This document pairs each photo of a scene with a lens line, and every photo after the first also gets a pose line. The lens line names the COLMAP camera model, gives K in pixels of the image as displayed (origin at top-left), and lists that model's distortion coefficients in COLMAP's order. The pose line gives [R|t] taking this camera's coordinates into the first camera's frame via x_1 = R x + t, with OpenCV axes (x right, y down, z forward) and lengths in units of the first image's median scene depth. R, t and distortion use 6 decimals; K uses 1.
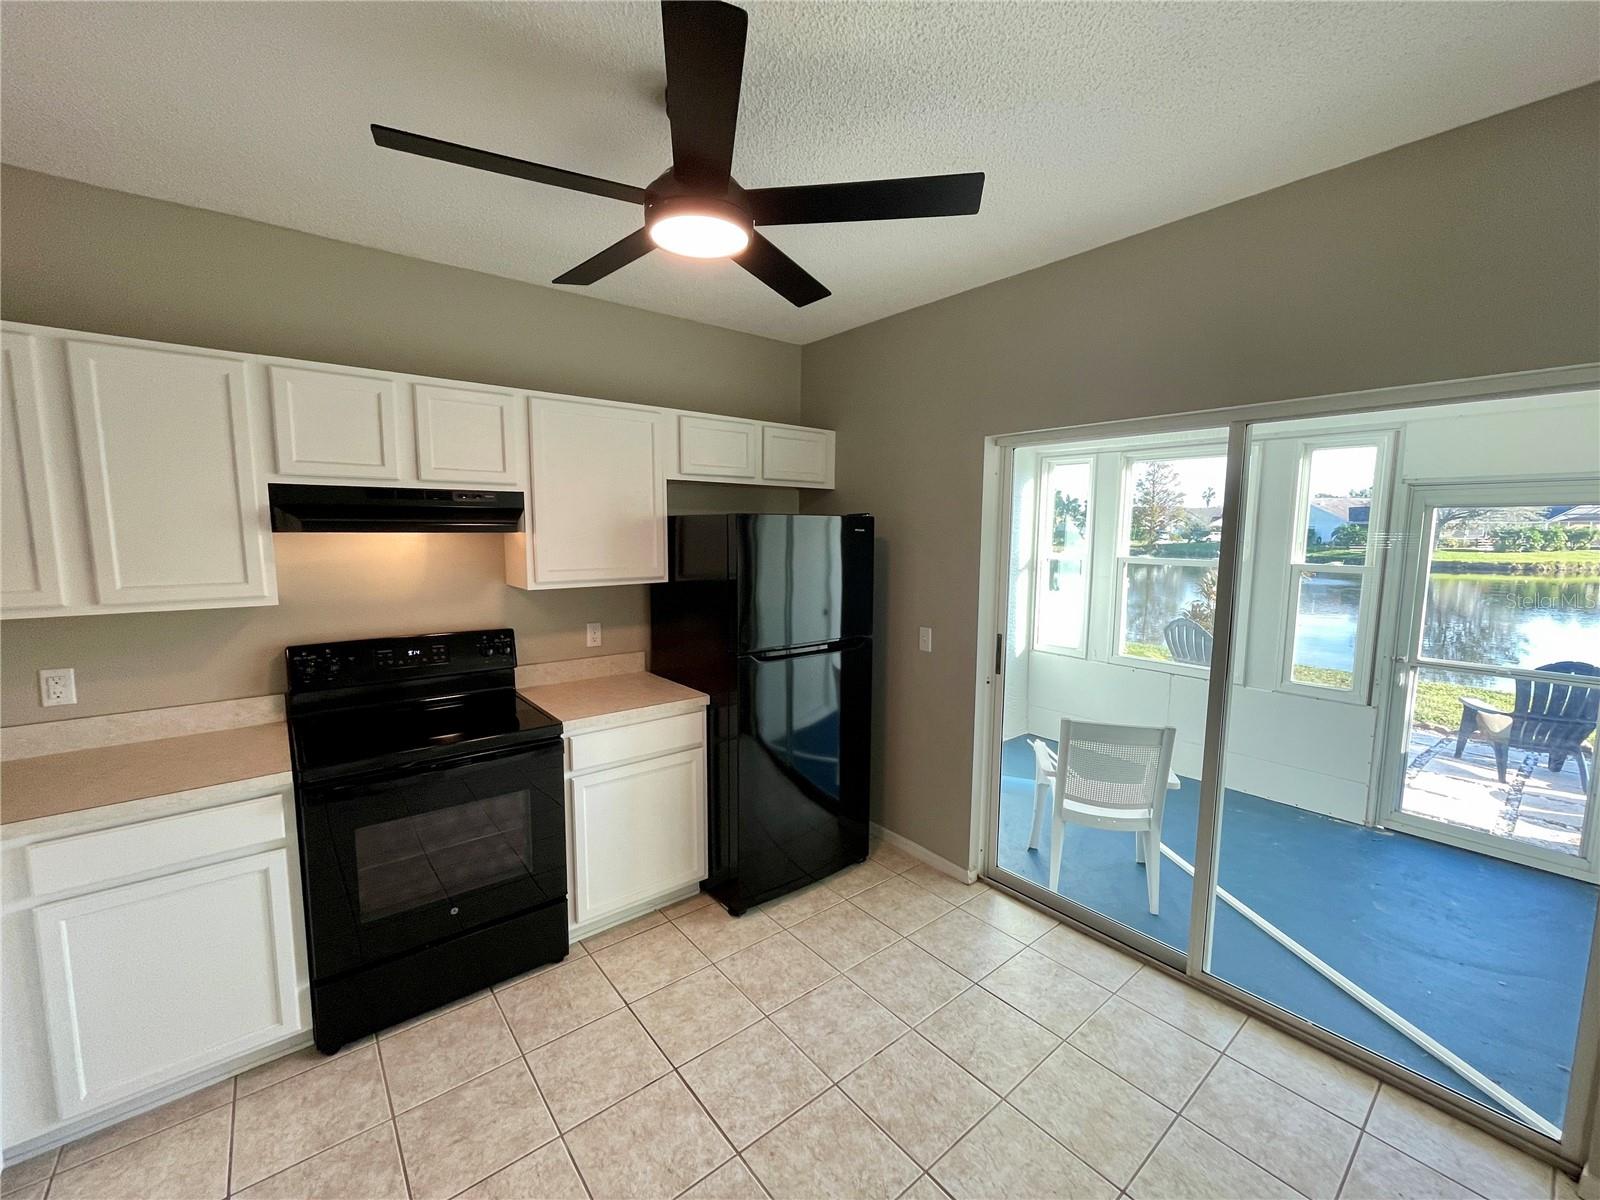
lens RADIAL K [[645.9, 0, 804.8], [0, 645.9, 600.5], [0, 0, 1]] dist [-0.002067, -0.000812]
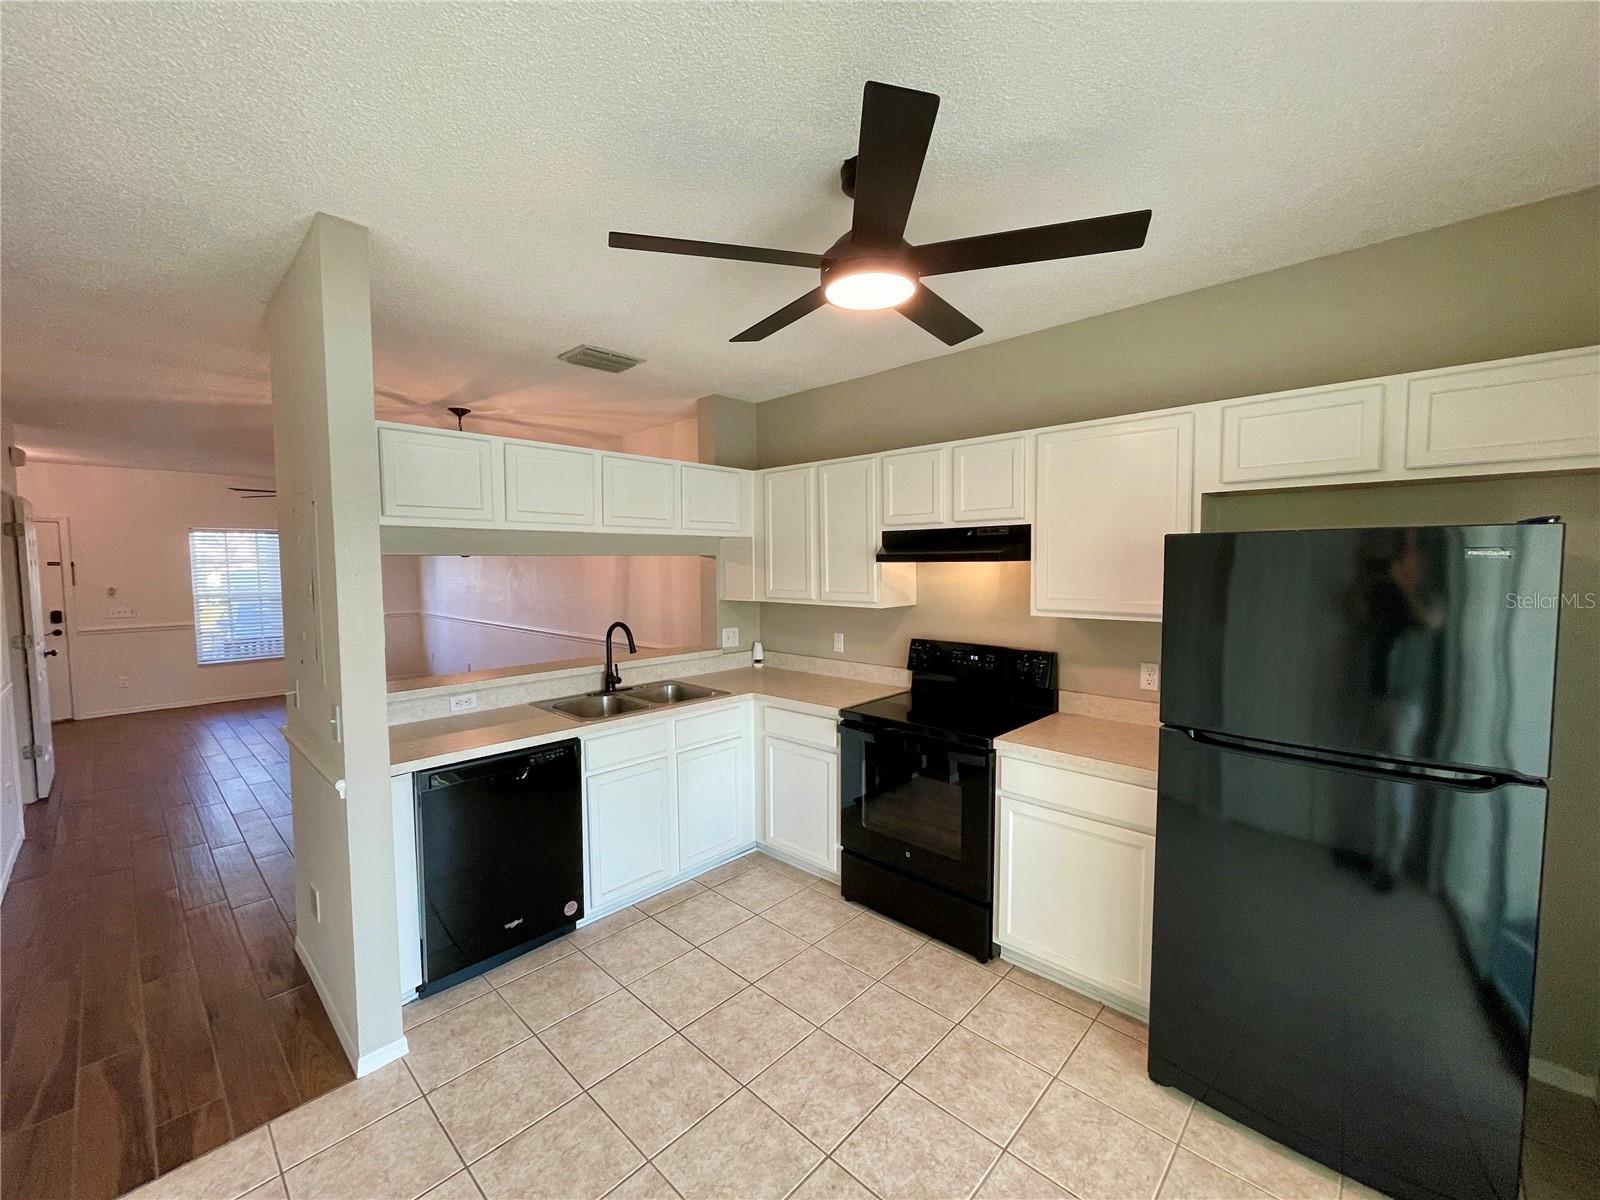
lens RADIAL K [[645.9, 0, 795.7], [0, 645.9, 595.2], [0, 0, 1]] dist [-0.002067, -0.000812]
pose [[0.124564, 0.045941, -0.991147, 0.652296], [-0.101033, 0.994323, 0.033391, -0.050990], [0.987054, 0.095979, 0.128498, 0.541238]]
